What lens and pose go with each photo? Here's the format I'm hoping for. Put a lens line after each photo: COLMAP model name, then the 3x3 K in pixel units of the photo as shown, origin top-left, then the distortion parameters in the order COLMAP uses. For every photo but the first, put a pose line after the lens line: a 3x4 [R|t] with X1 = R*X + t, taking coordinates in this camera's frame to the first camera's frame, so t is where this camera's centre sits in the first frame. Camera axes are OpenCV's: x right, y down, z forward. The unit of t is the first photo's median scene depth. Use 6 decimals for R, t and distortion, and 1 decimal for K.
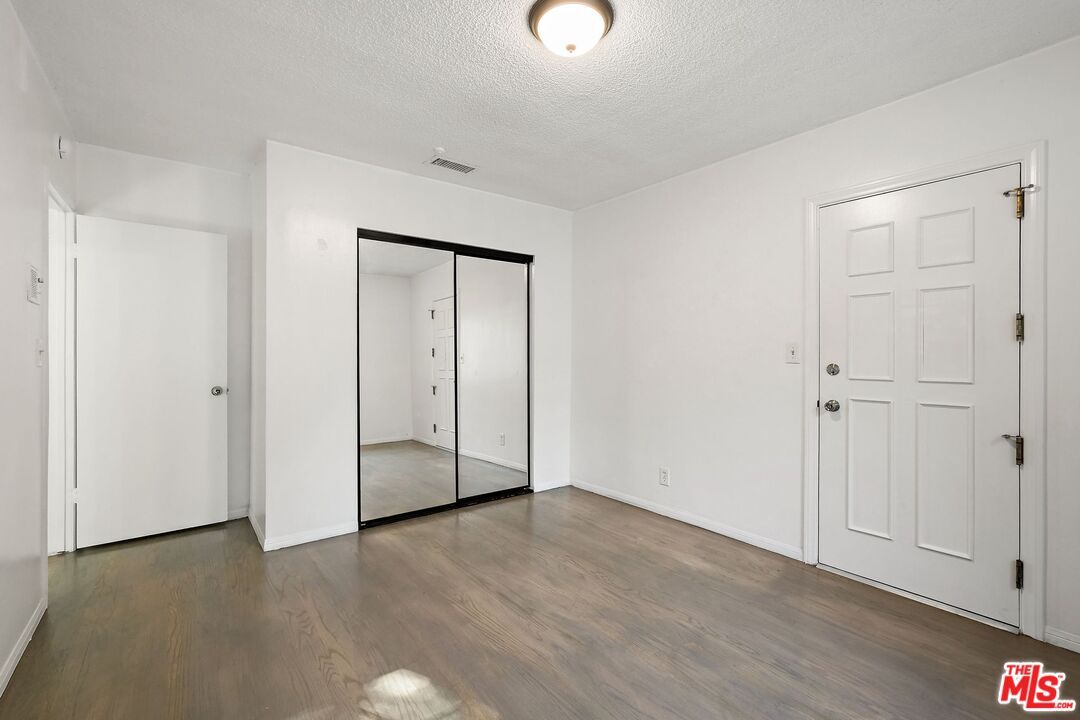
lens RADIAL K [[479.6, 0, 539.8], [0, 479.6, 354.9], [0, 0, 1]] dist [0.000305, 0.000687]
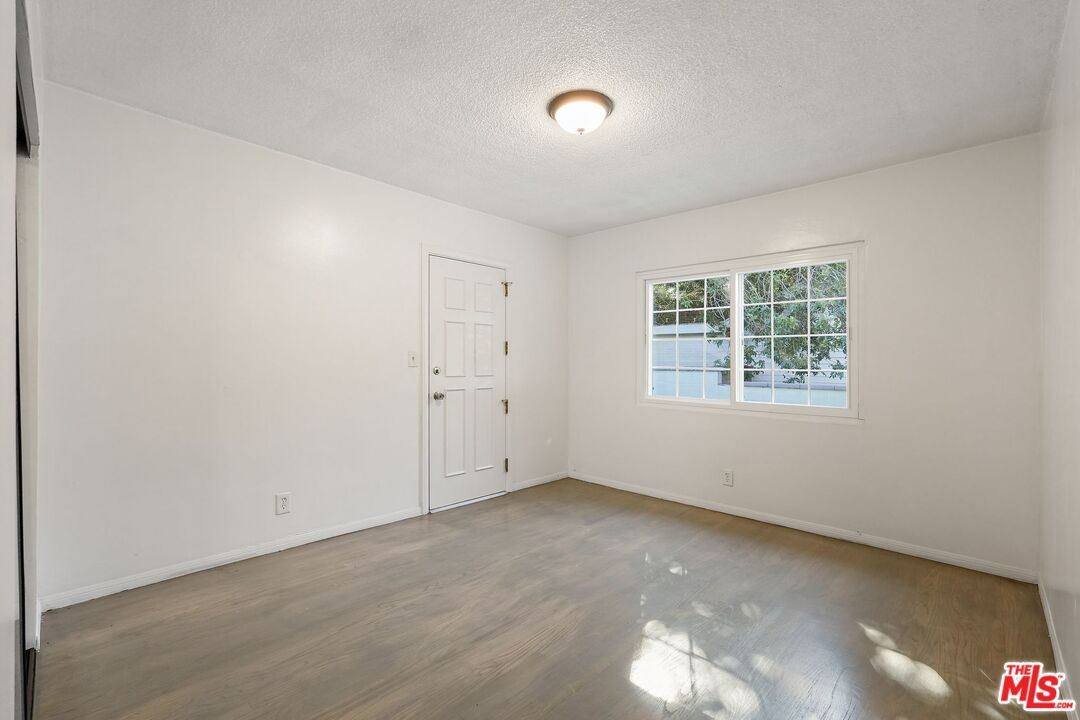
lens RADIAL K [[479.6, 0, 535.5], [0, 479.6, 359.2], [0, 0, 1]] dist [0.000305, 0.000687]
pose [[-0.155158, 0.003930, 0.987882, -0.837439], [-0.013619, 0.999889, -0.006116, 0.001907], [-0.987796, -0.014403, -0.155088, 0.919985]]
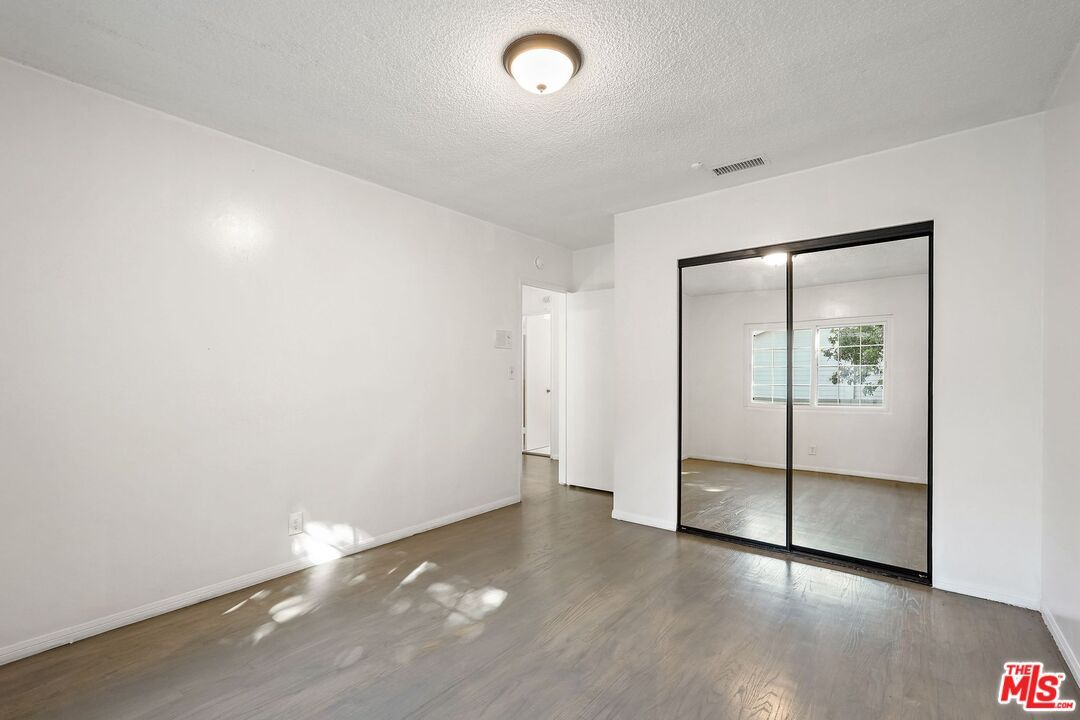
lens RADIAL K [[479.6, 0, 542.4], [0, 479.6, 378.9], [0, 0, 1]] dist [0.000305, 0.000687]
pose [[0.239019, 0.009583, -0.970967, 0.758732], [-0.001153, 0.999953, 0.009585, 0.000768], [0.971014, -0.001172, 0.239019, 0.515178]]
